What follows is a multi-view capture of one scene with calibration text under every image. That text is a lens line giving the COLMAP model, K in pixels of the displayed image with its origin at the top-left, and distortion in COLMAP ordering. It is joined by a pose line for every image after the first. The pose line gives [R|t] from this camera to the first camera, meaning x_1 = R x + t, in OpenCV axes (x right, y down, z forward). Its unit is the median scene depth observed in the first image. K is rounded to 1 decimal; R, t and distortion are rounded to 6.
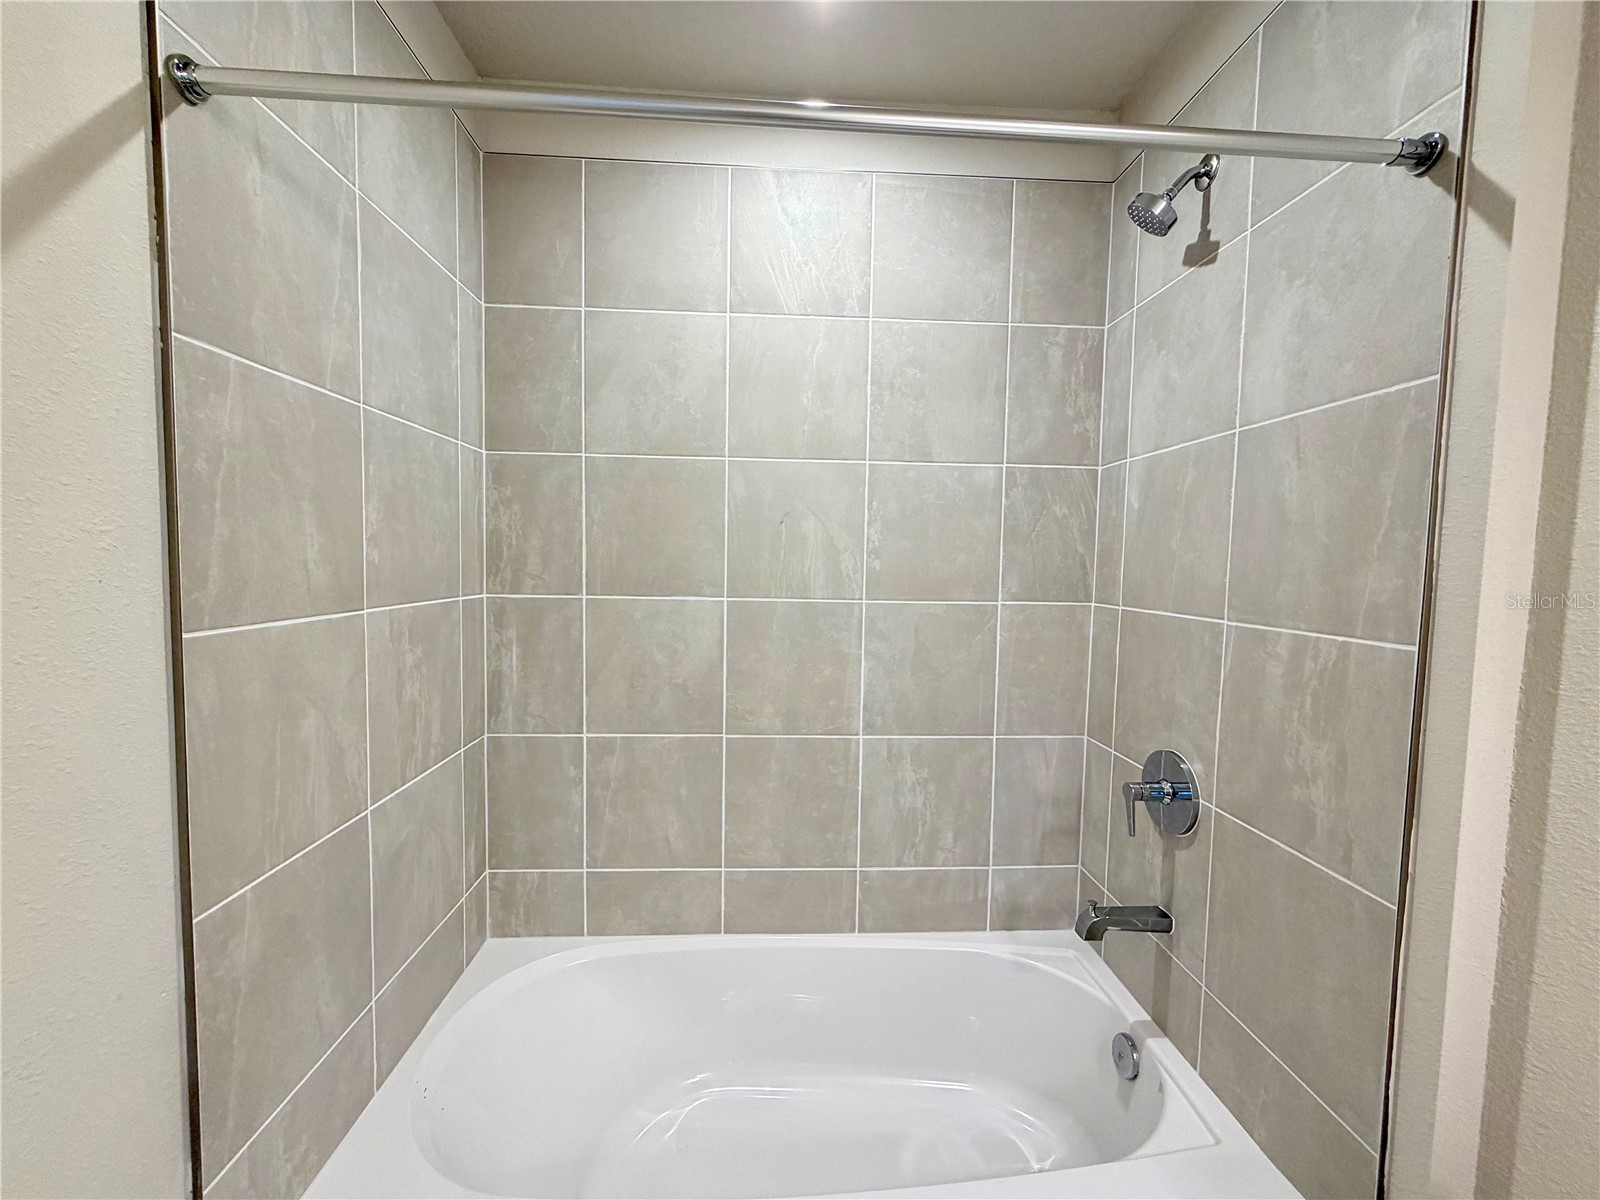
lens RADIAL K [[639.8, 0, 794.3], [0, 639.8, 596.3], [0, 0, 1]] dist [-0.000698, -0.000073]
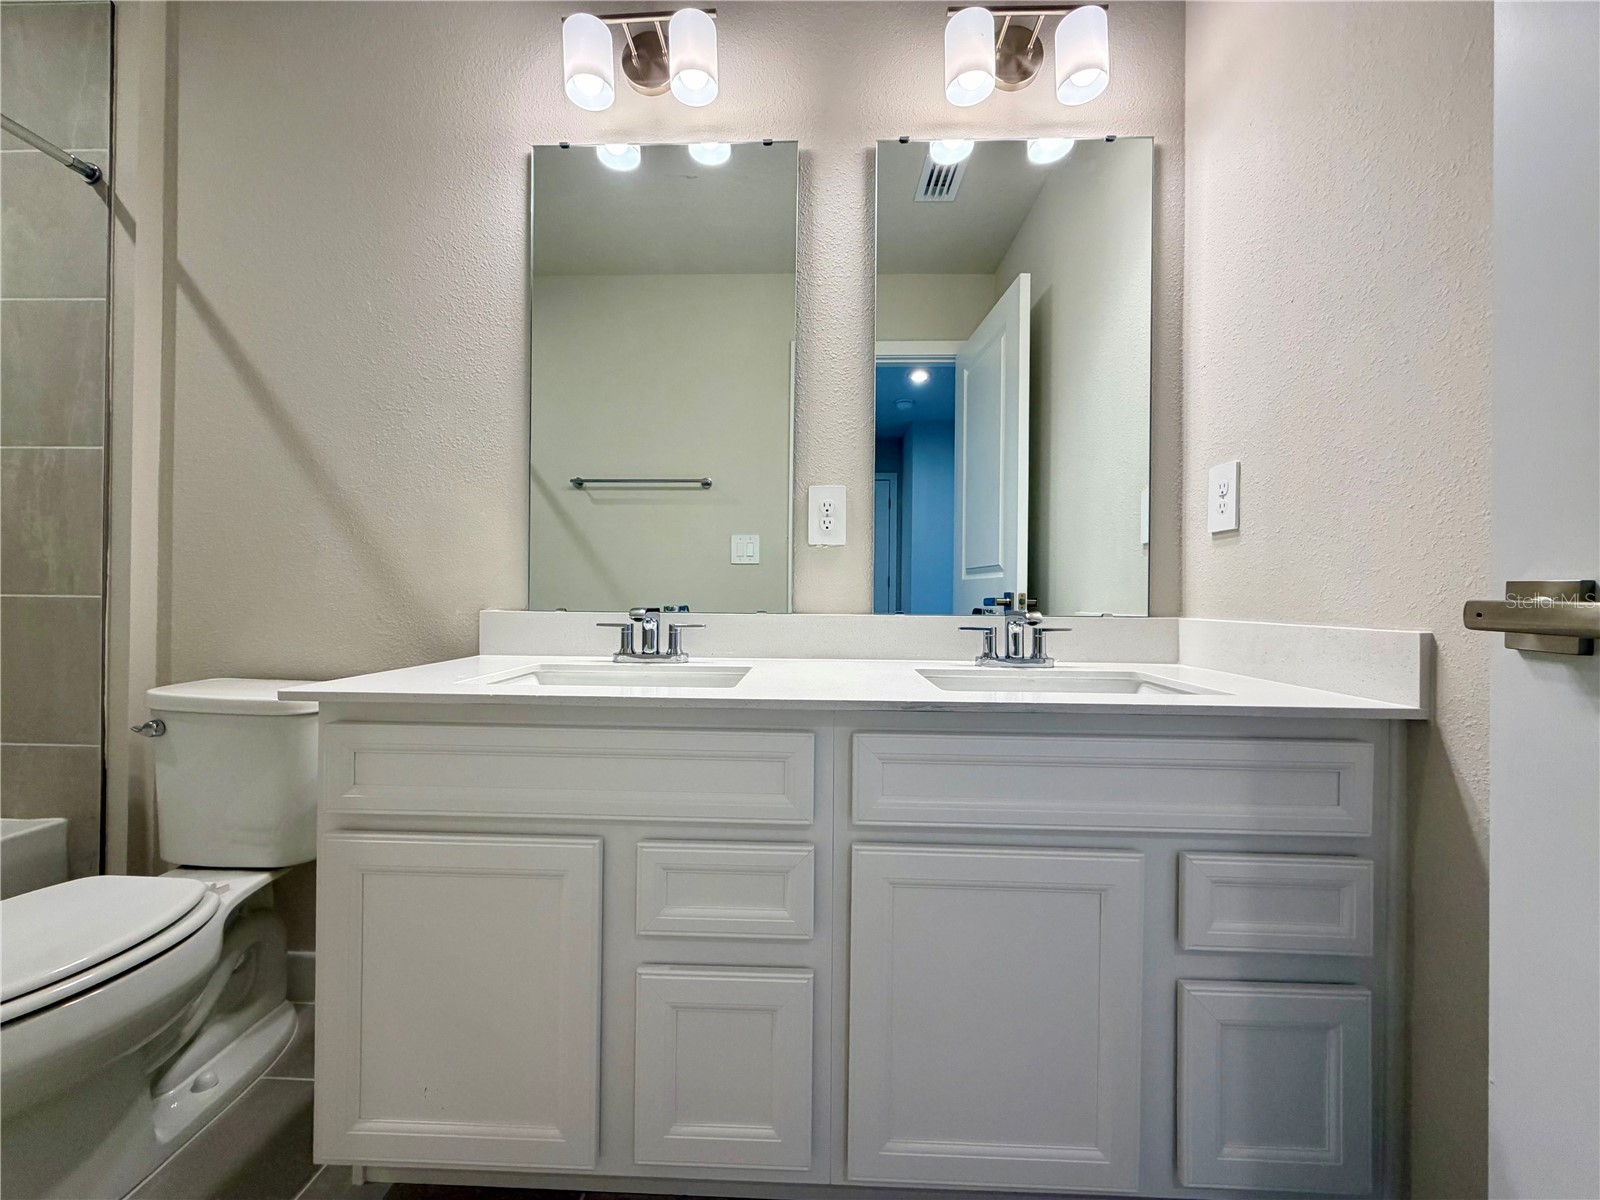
lens RADIAL K [[638.3, 0, 797.0], [0, 638.3, 599.6], [0, 0, 1]] dist [-0.000487, -0.000045]
pose [[0.080210, -0.018361, 0.996609, -0.353052], [0.049025, 0.998693, 0.014454, 0.306648], [-0.995572, 0.047700, 0.081006, -0.566040]]
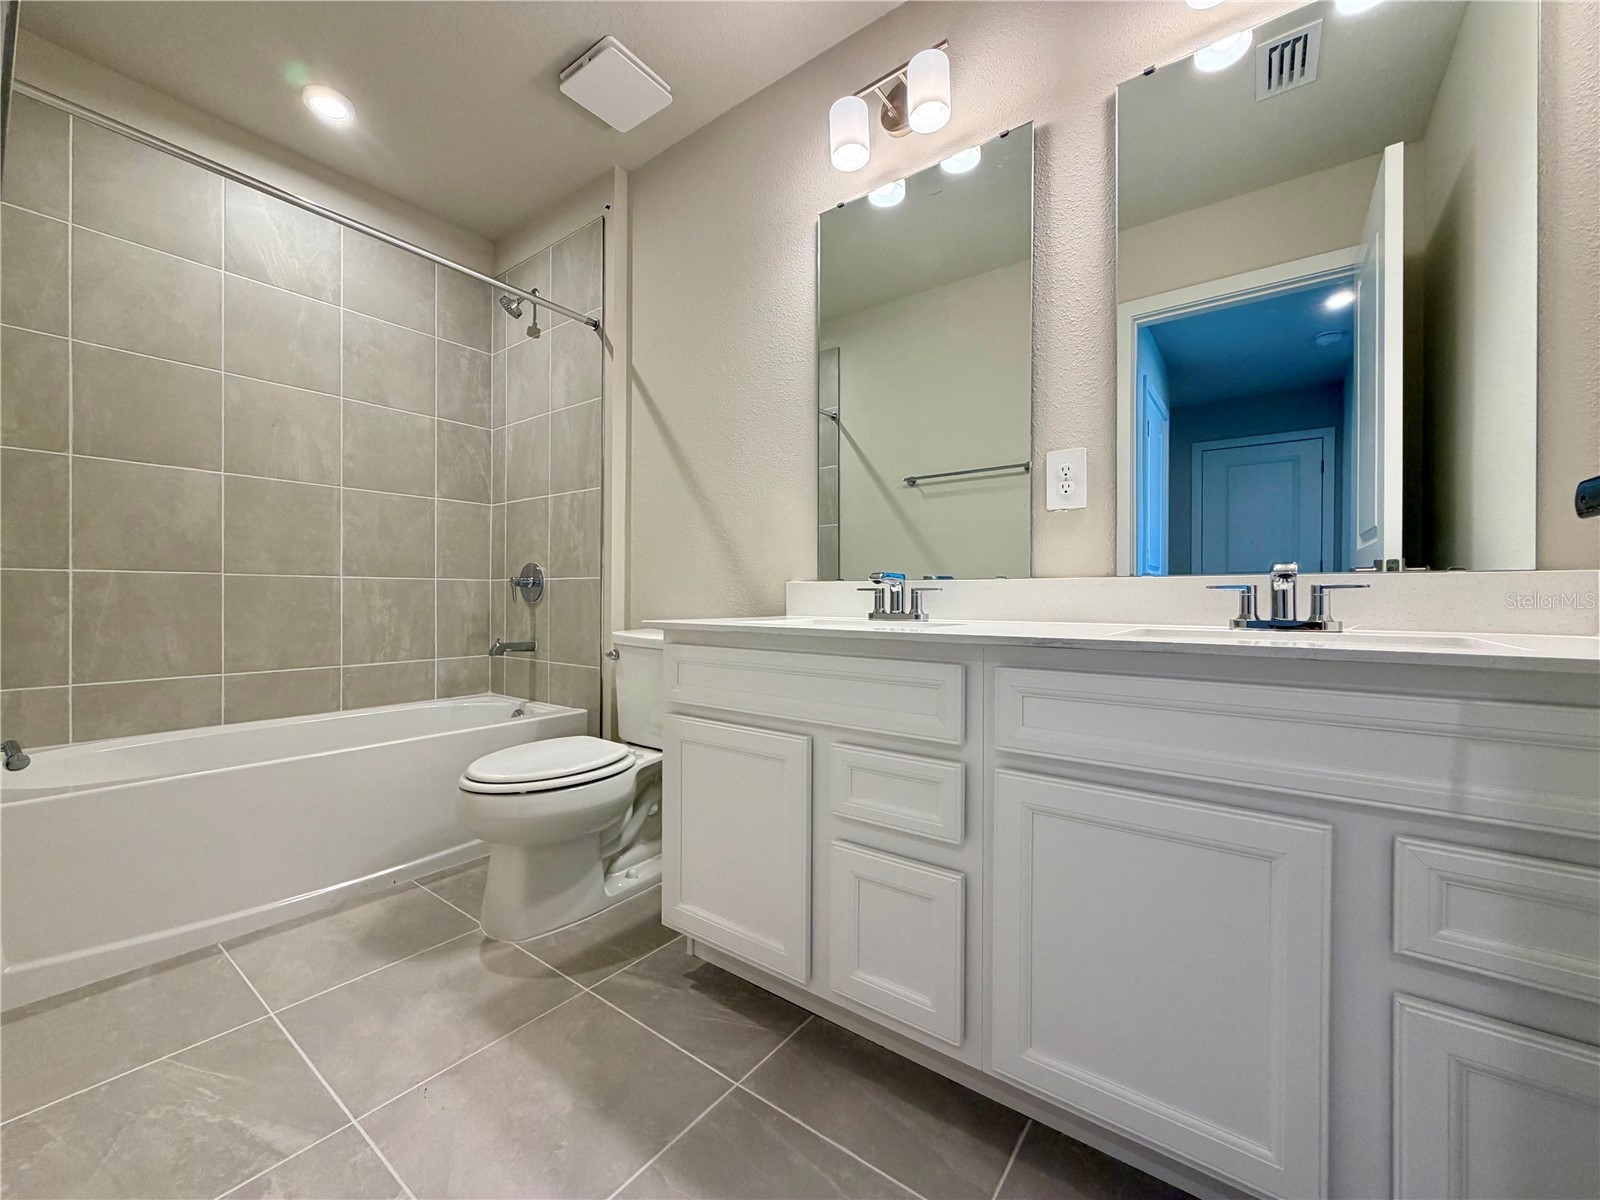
lens RADIAL K [[638.3, 0, 797.0], [0, 638.3, 599.6], [0, 0, 1]] dist [-0.000487, -0.000045]
pose [[0.635669, -0.017478, 0.771764, -0.395581], [0.051748, 0.998460, -0.020010, 0.375426], [-0.770225, 0.052657, 0.635594, -0.829216]]
